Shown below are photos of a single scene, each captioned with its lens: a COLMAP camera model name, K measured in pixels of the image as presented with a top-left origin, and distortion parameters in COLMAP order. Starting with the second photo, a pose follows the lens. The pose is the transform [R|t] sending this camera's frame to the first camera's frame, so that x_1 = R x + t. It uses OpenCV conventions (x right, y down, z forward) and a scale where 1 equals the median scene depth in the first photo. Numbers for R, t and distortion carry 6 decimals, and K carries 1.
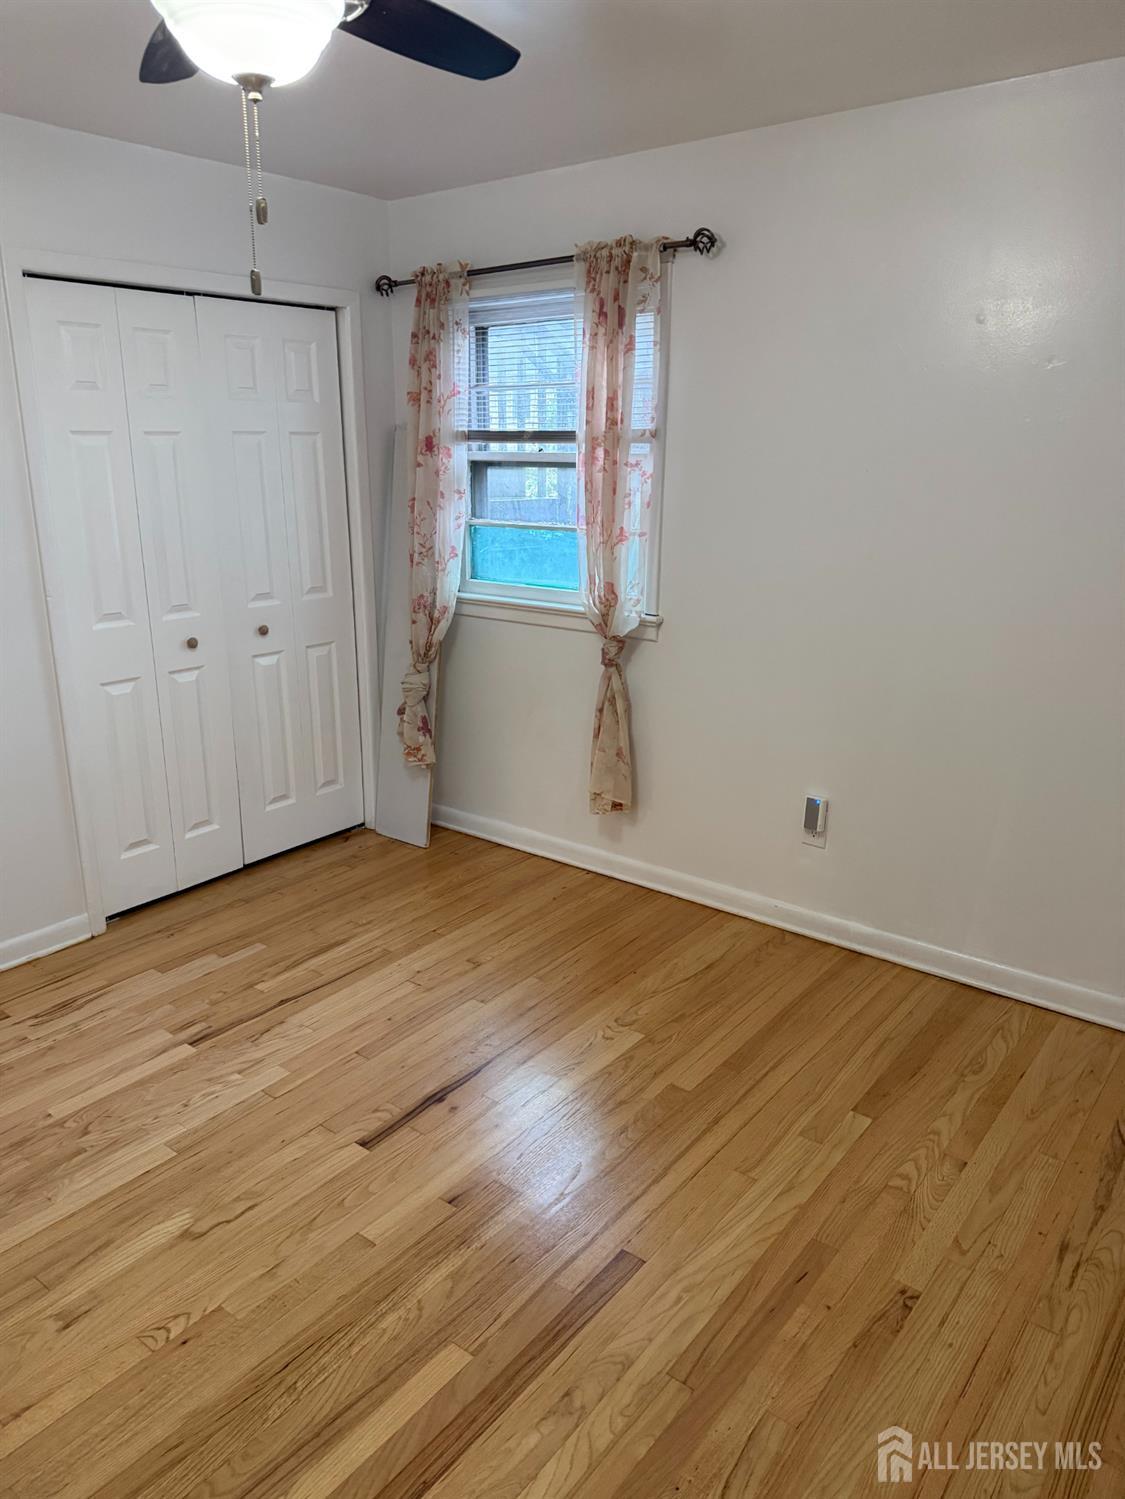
lens RADIAL K [[1075.6, 0, 562.5], [0, 1075.6, 749.5], [0, 0, 1]] dist [0.005111, -0.001473]
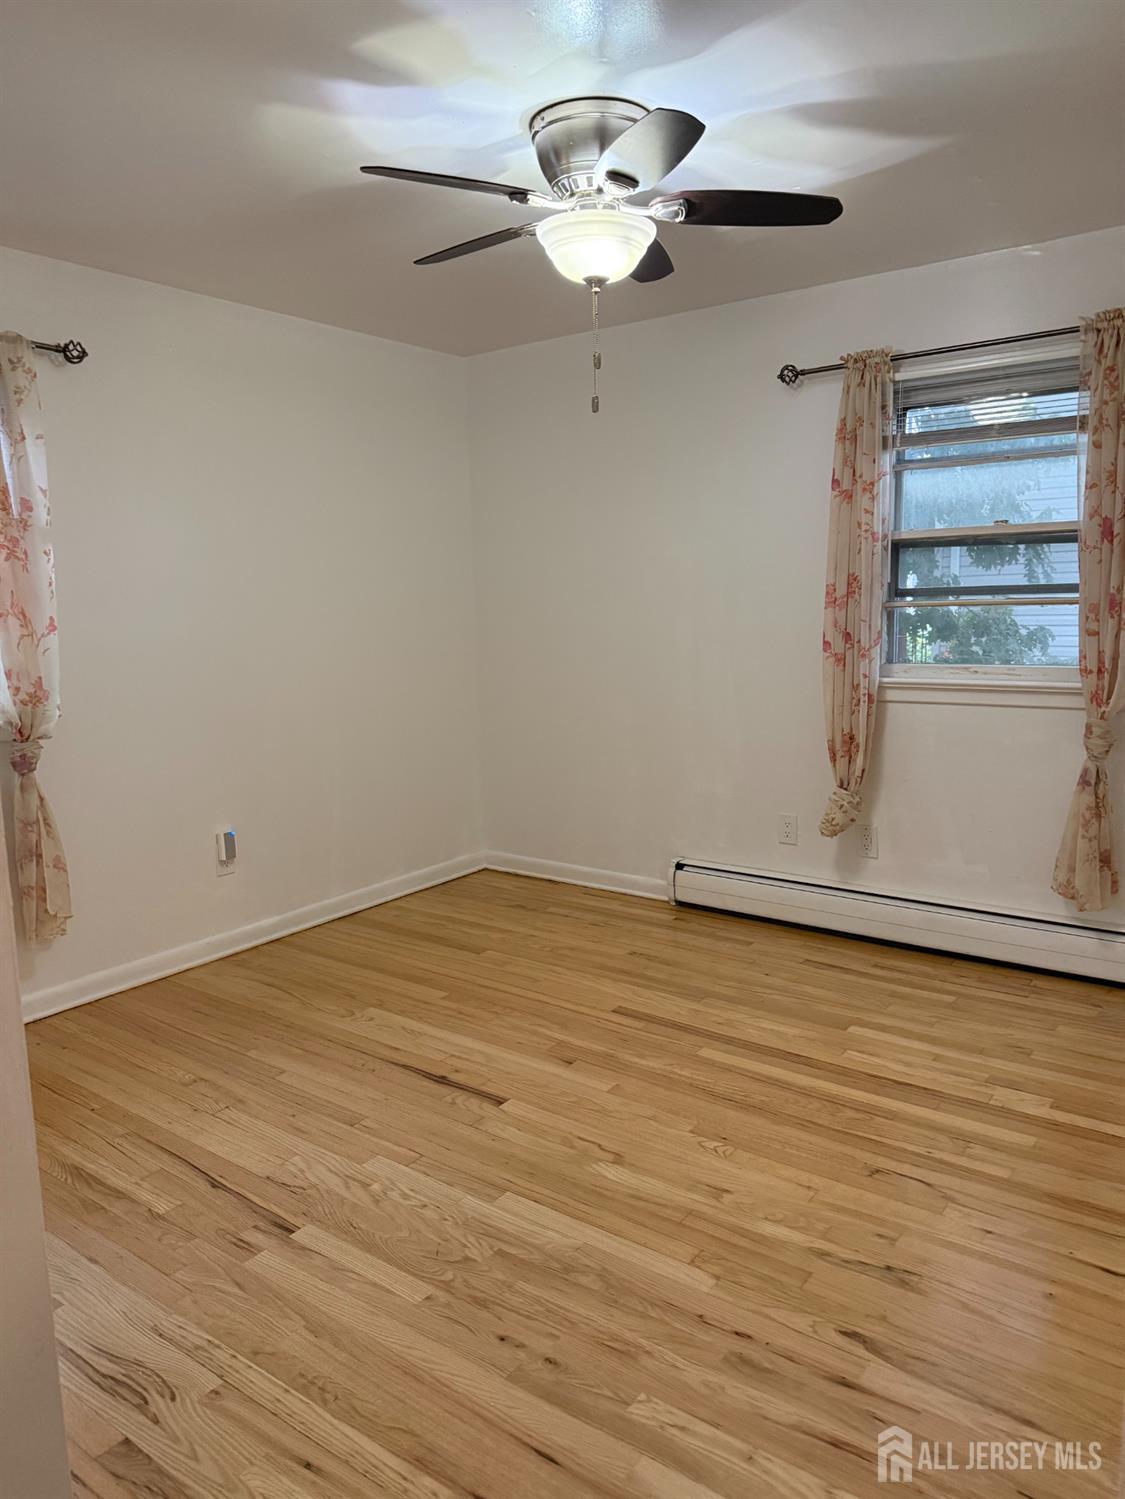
lens RADIAL K [[1058.7, 0, 562.5], [0, 1058.7, 749.5], [0, 0, 1]] dist [0.113749, -0.179933]
pose [[-0.023451, -0.150490, 0.988333, -1.157690], [0.304759, 0.940474, 0.150434, -0.132326], [-0.952141, 0.304731, 0.023809, 0.721767]]
